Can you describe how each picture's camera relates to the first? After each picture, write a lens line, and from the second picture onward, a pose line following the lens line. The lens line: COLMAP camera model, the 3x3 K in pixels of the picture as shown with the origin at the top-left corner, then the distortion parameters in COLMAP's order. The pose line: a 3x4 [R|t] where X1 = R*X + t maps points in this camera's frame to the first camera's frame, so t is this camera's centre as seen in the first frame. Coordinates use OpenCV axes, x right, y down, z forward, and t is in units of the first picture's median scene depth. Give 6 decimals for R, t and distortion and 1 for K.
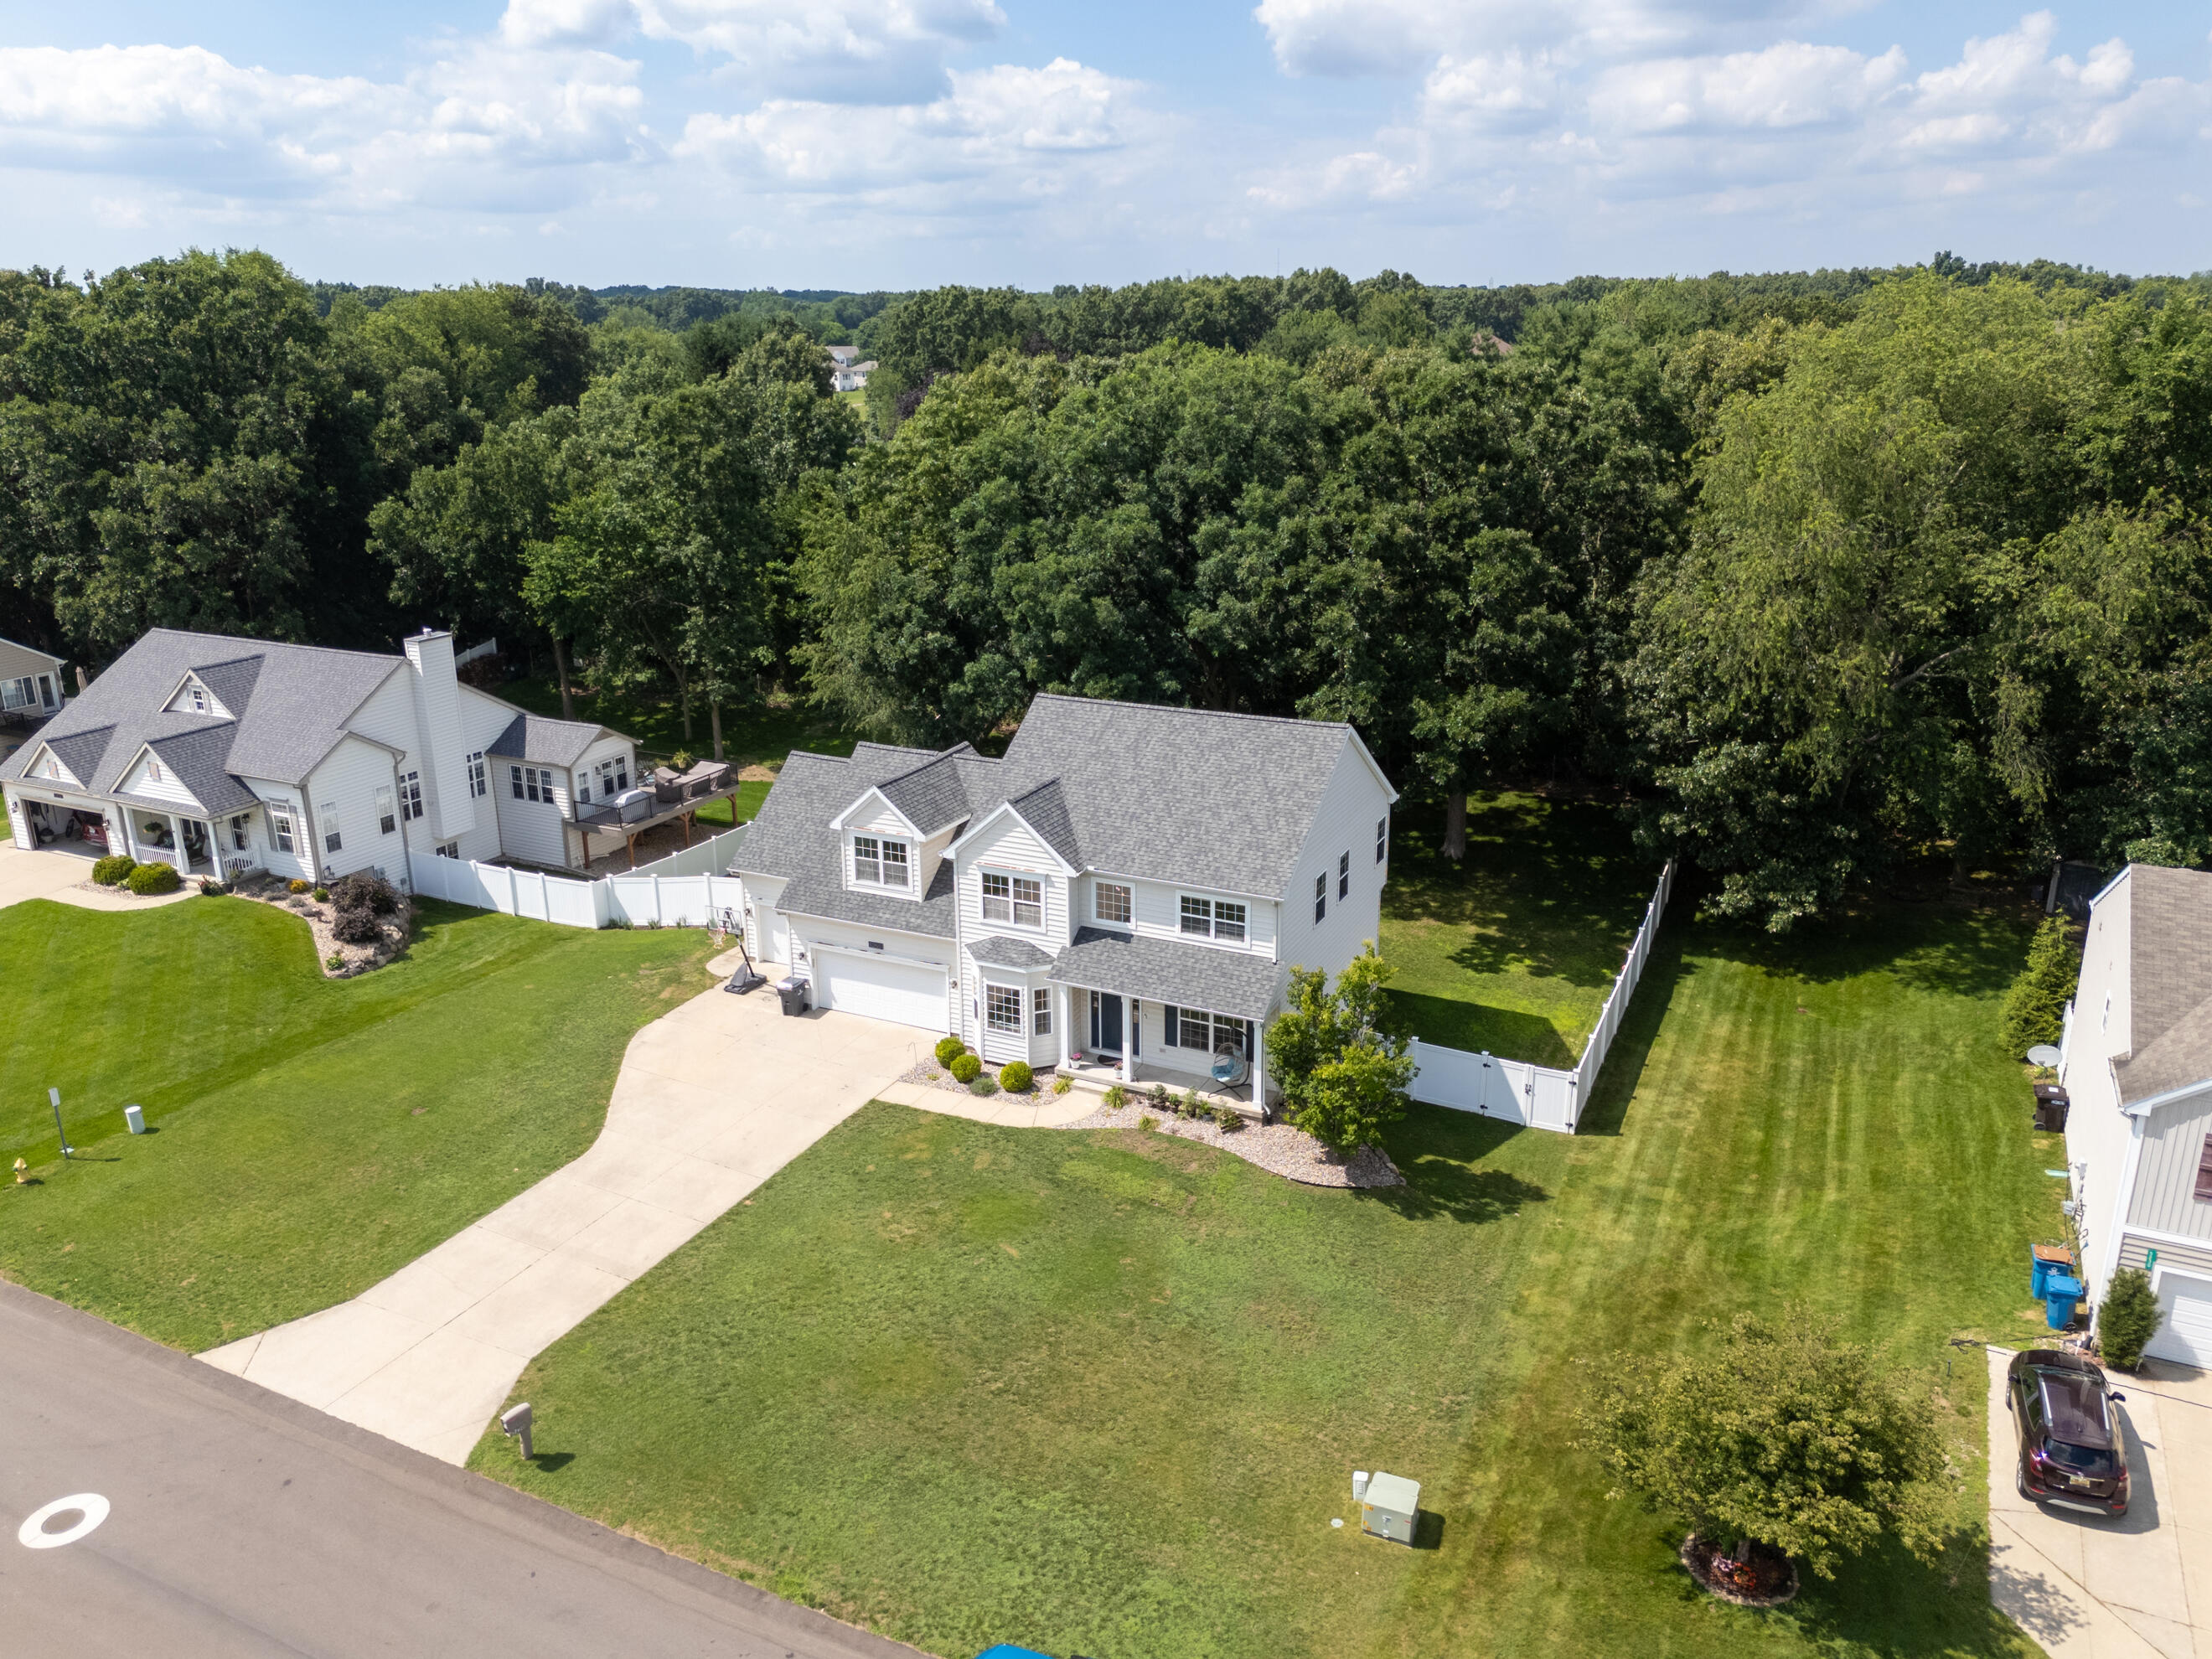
lens RADIAL K [[1642.3, 0, 1106.0], [0, 1642.3, 829.5], [0, 0, 1]] dist [0.127190, -0.214204]
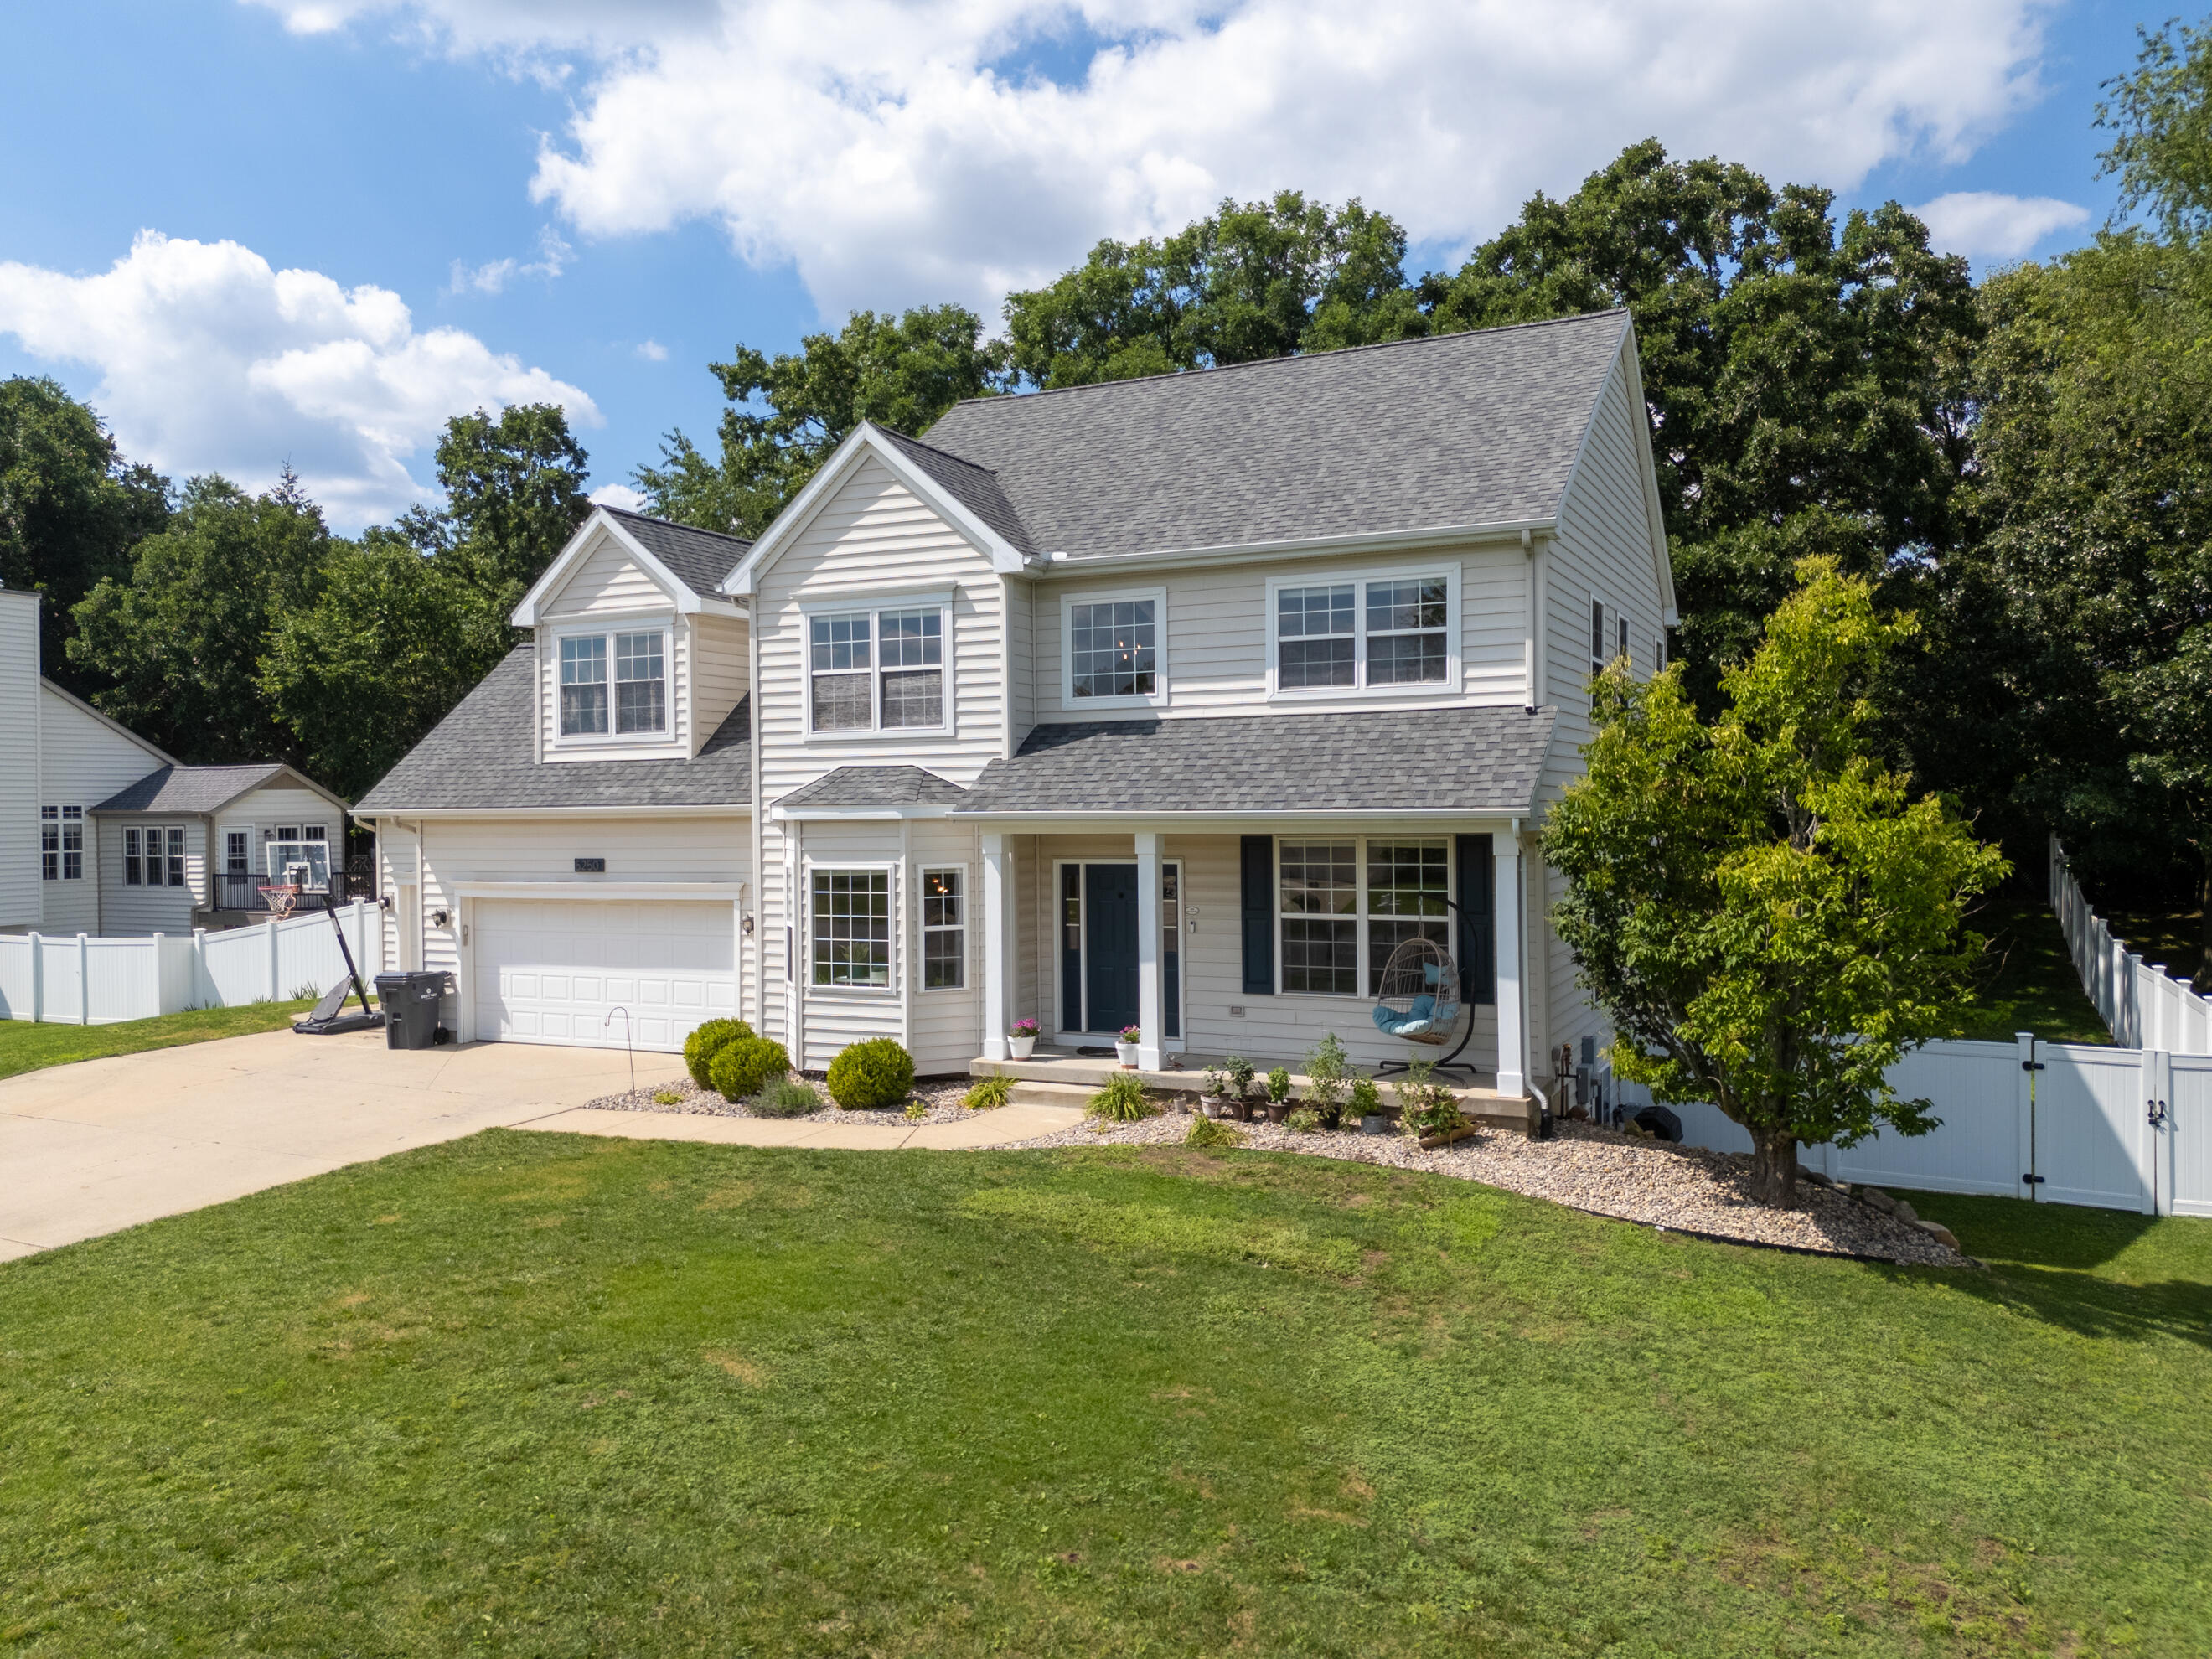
lens RADIAL K [[1642.7, 0, 1108.0], [0, 1642.7, 834.4], [0, 0, 1]] dist [0.071726, -0.062588]
pose [[0.999972, -0.004775, 0.005787, 0.000430], [0.006225, 0.958601, -0.284686, 0.206655], [-0.004188, 0.284714, 0.958604, 0.599815]]
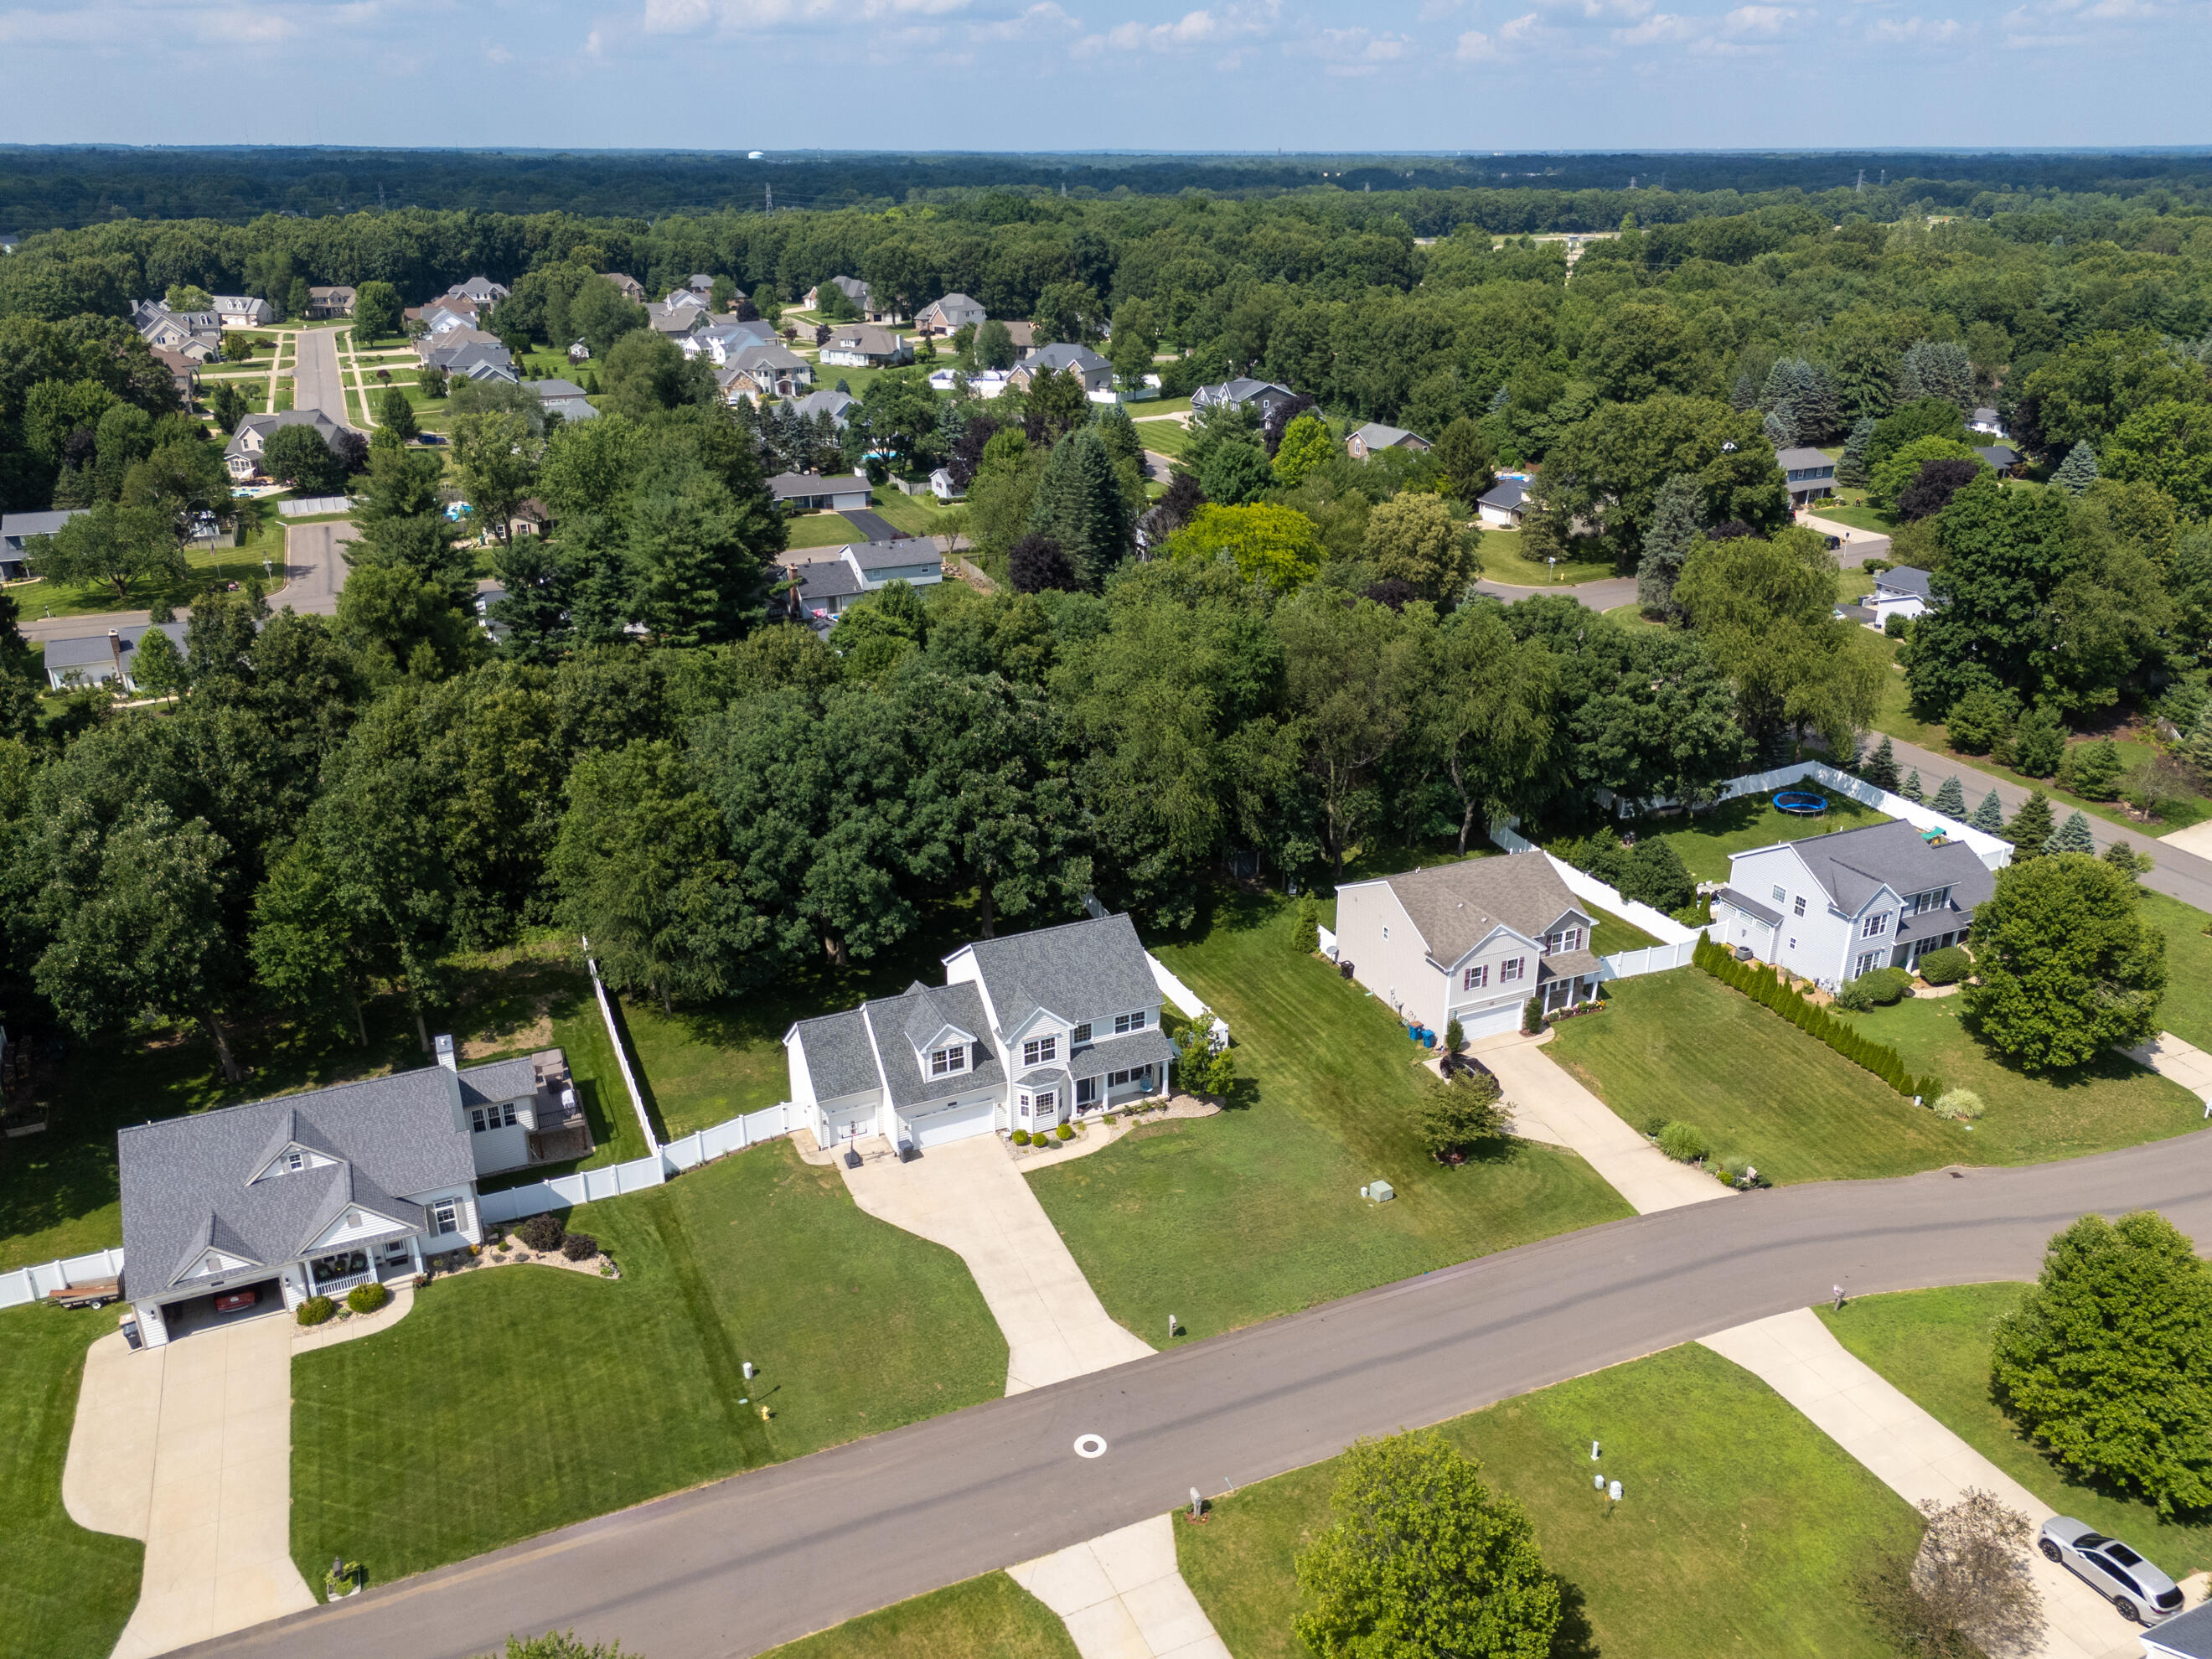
lens RADIAL K [[1642.3, 0, 1106.0], [0, 1642.3, 829.5], [0, 0, 1]] dist [0.127190, -0.214204]
pose [[0.640978, -0.289146, 0.711014, -1.346929], [0.230783, 0.956069, 0.180751, -0.556162], [-0.732042, 0.048232, 0.679550, -0.427172]]
